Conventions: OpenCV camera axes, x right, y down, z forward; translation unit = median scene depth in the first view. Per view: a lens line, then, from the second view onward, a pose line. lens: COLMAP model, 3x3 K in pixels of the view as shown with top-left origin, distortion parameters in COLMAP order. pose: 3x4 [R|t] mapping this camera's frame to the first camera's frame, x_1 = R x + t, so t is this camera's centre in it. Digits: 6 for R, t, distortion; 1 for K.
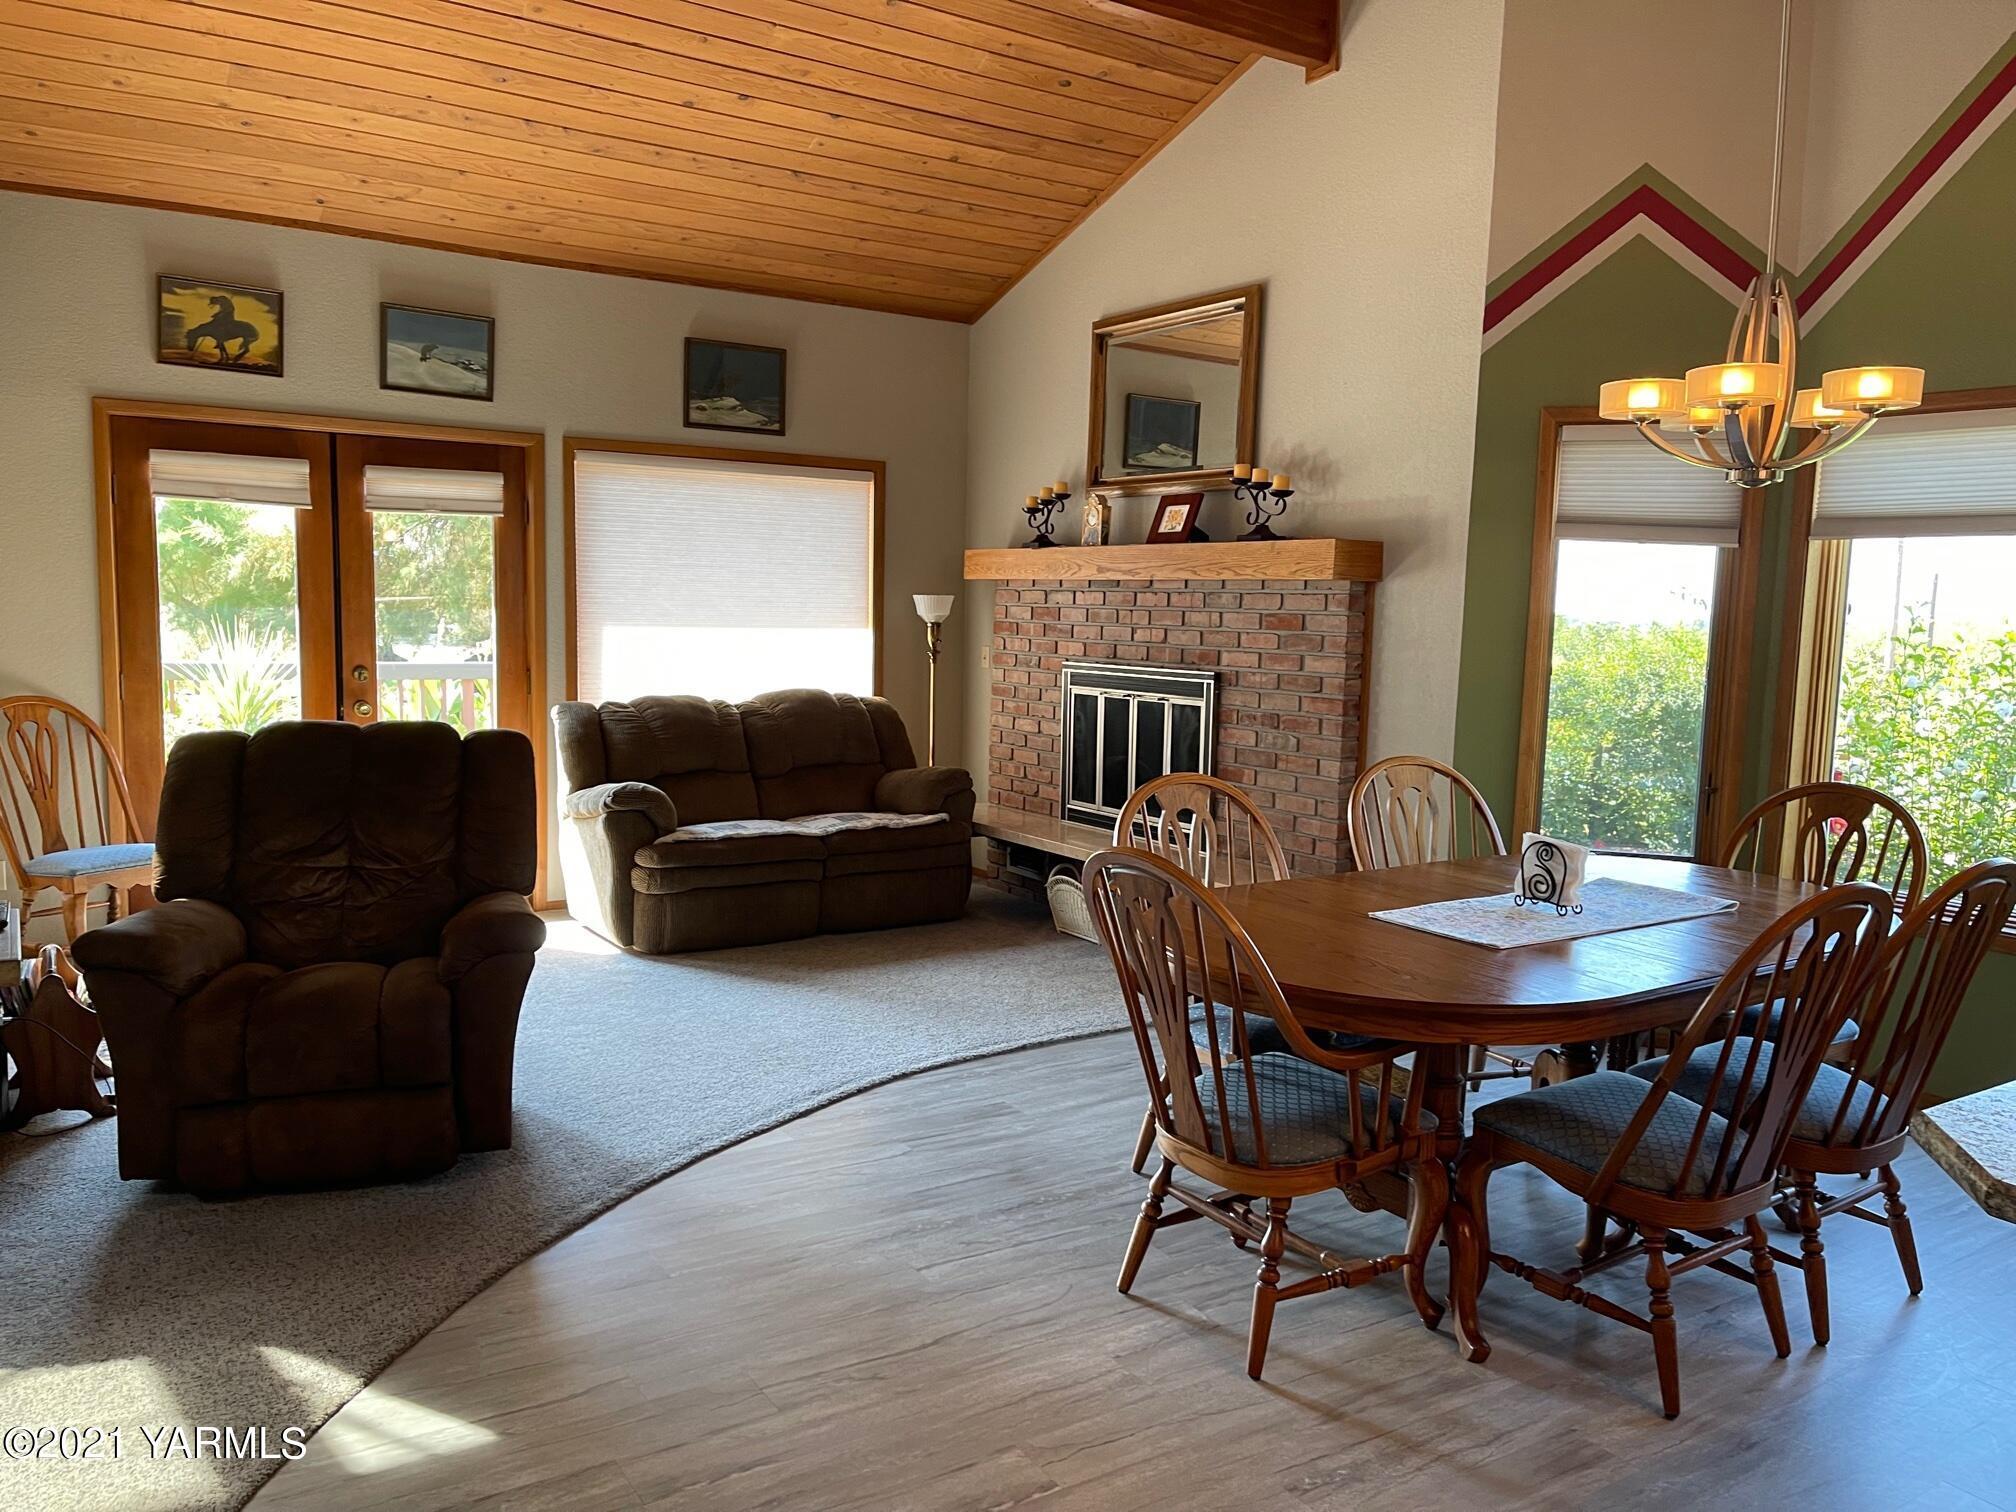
lens RADIAL K [[1512.5, 0, 997.0], [0, 1512.5, 761.5], [0, 0, 1]] dist [0.084048, -0.101480]
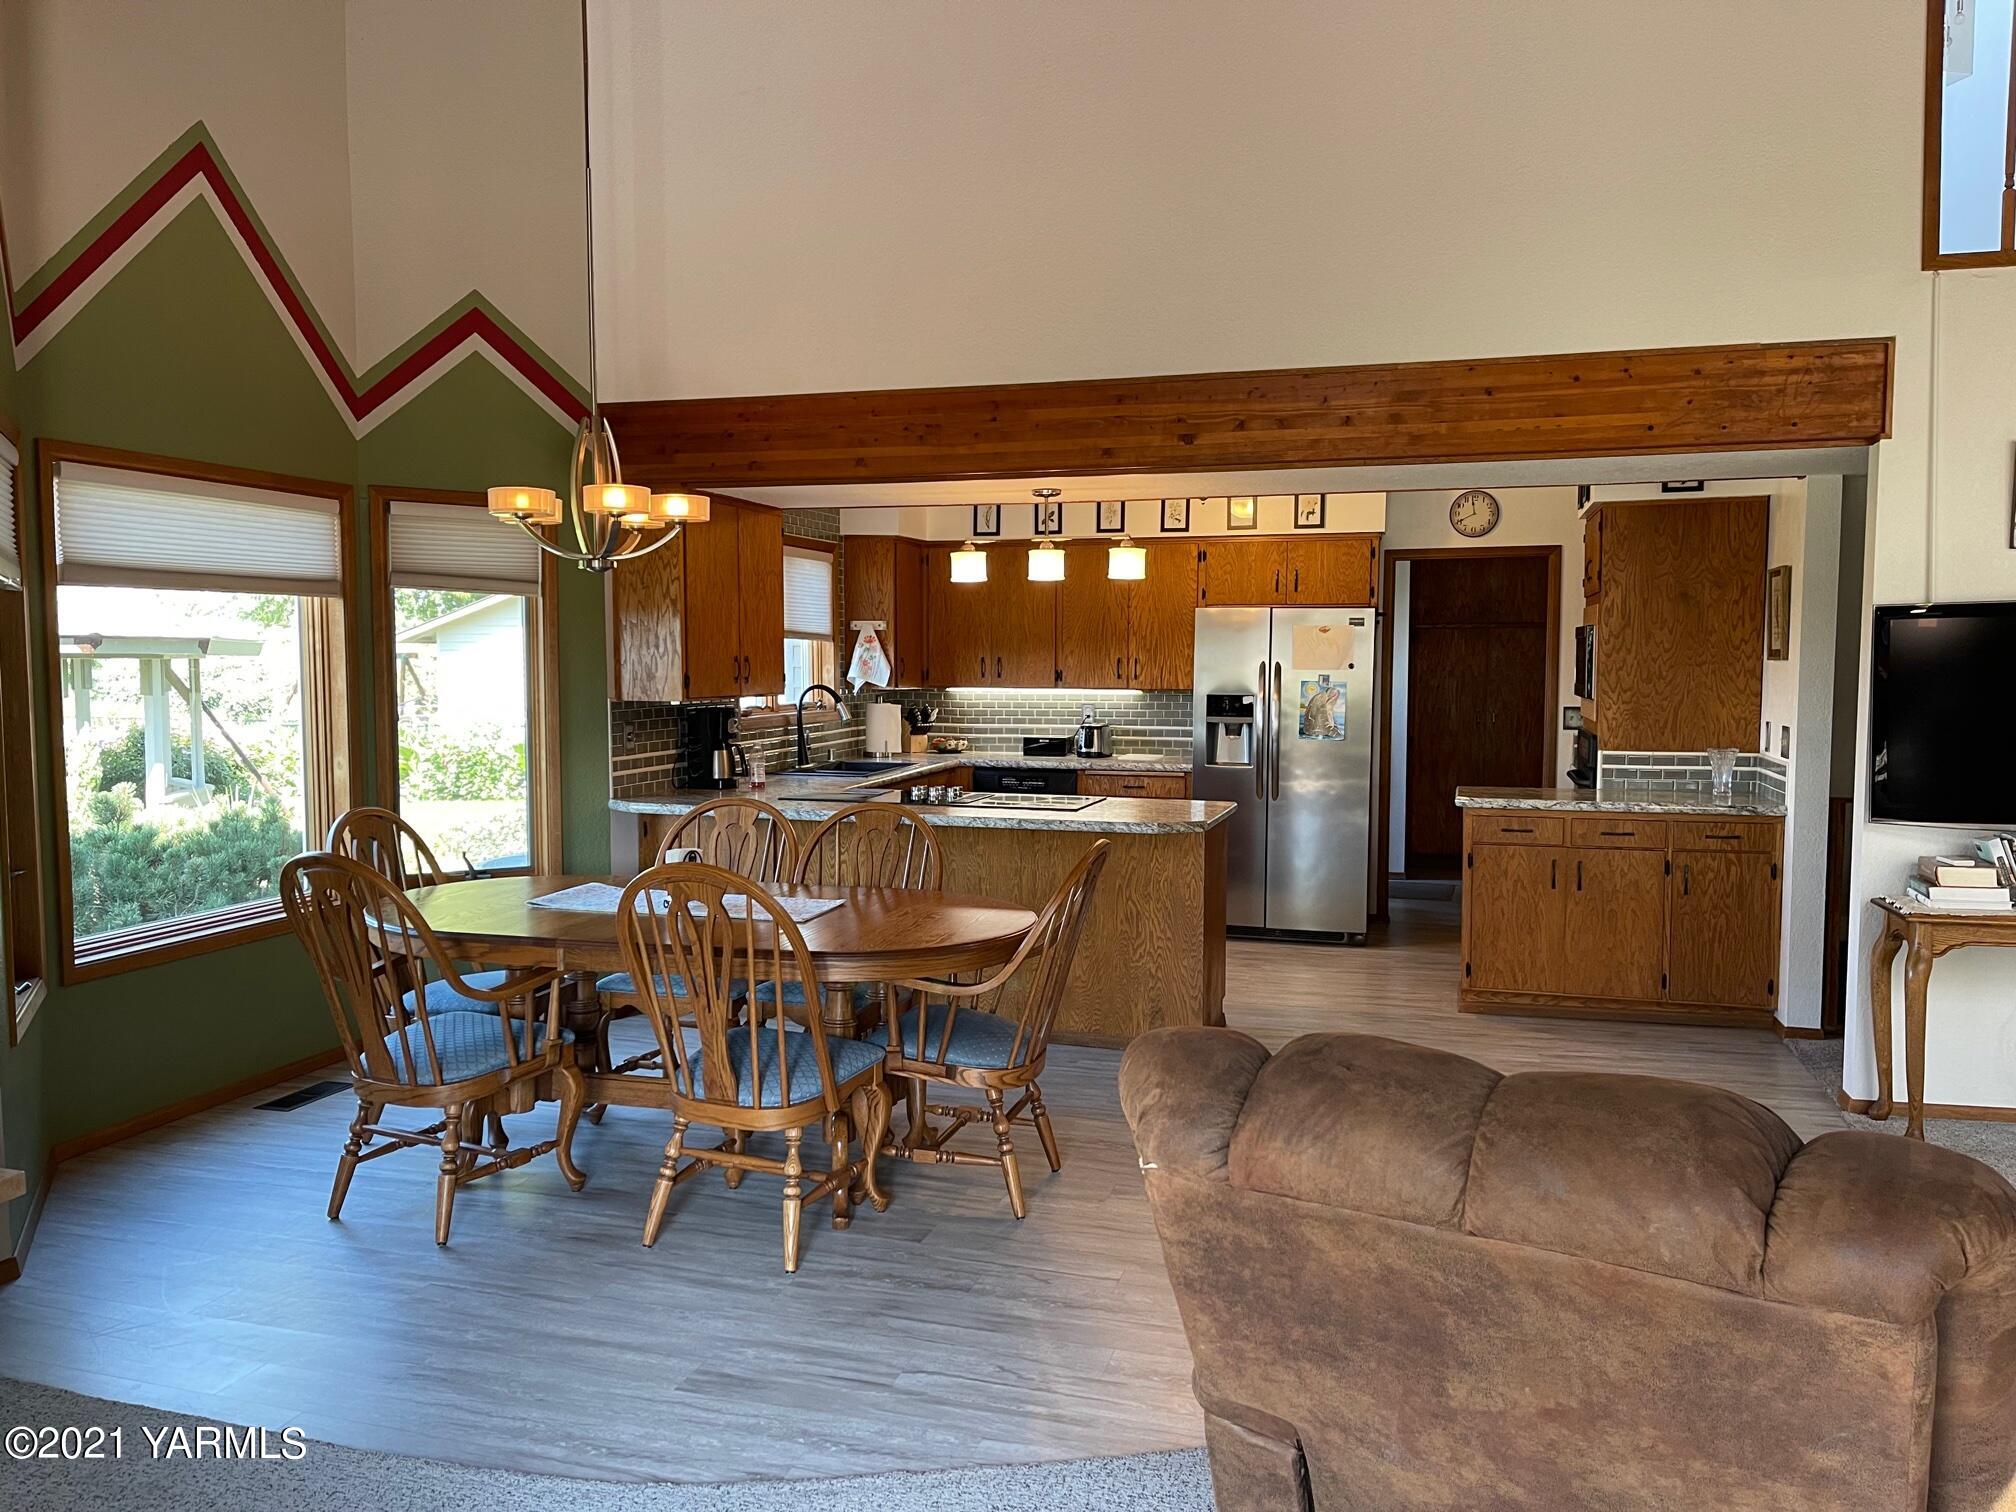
lens RADIAL K [[1512.5, 0, 997.0], [0, 1512.5, 761.5], [0, 0, 1]] dist [0.084048, -0.101480]
pose [[-0.652207, -0.079560, 0.753854, -0.463843], [0.064176, 0.985111, 0.159490, -0.127229], [-0.755319, 0.152400, -0.637391, 0.994864]]
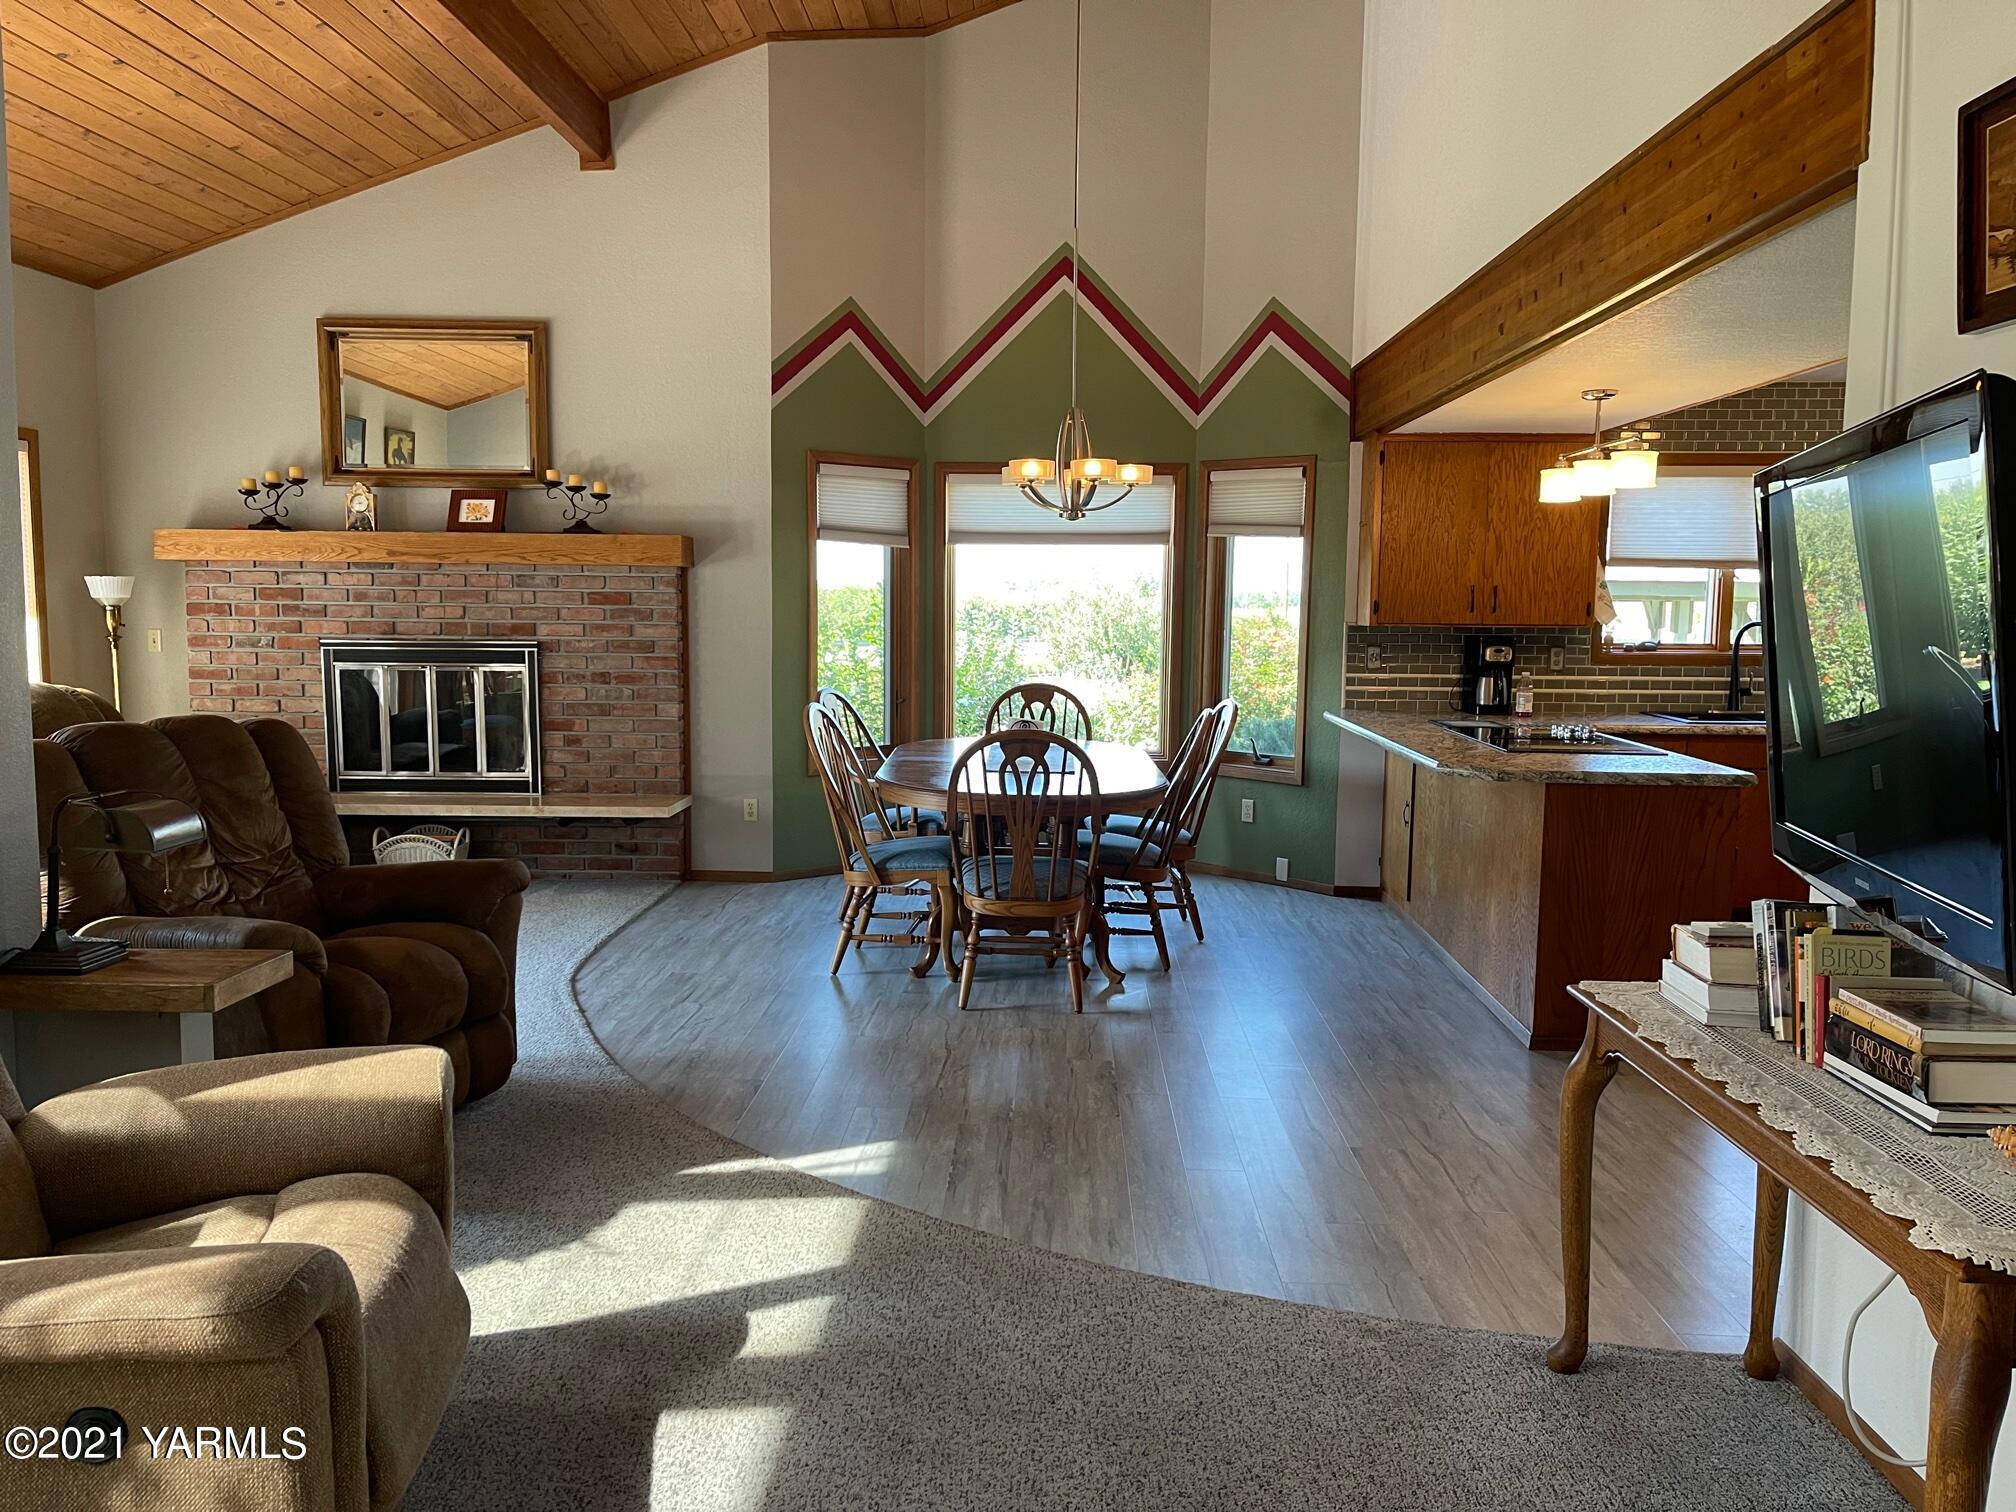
lens RADIAL K [[1512.5, 0, 997.0], [0, 1512.5, 761.5], [0, 0, 1]] dist [0.084048, -0.101480]
pose [[0.569514, -0.107188, 0.814963, -0.672988], [0.092347, 0.993528, 0.066140, -0.011414], [-0.816778, 0.037592, 0.575726, 0.015224]]
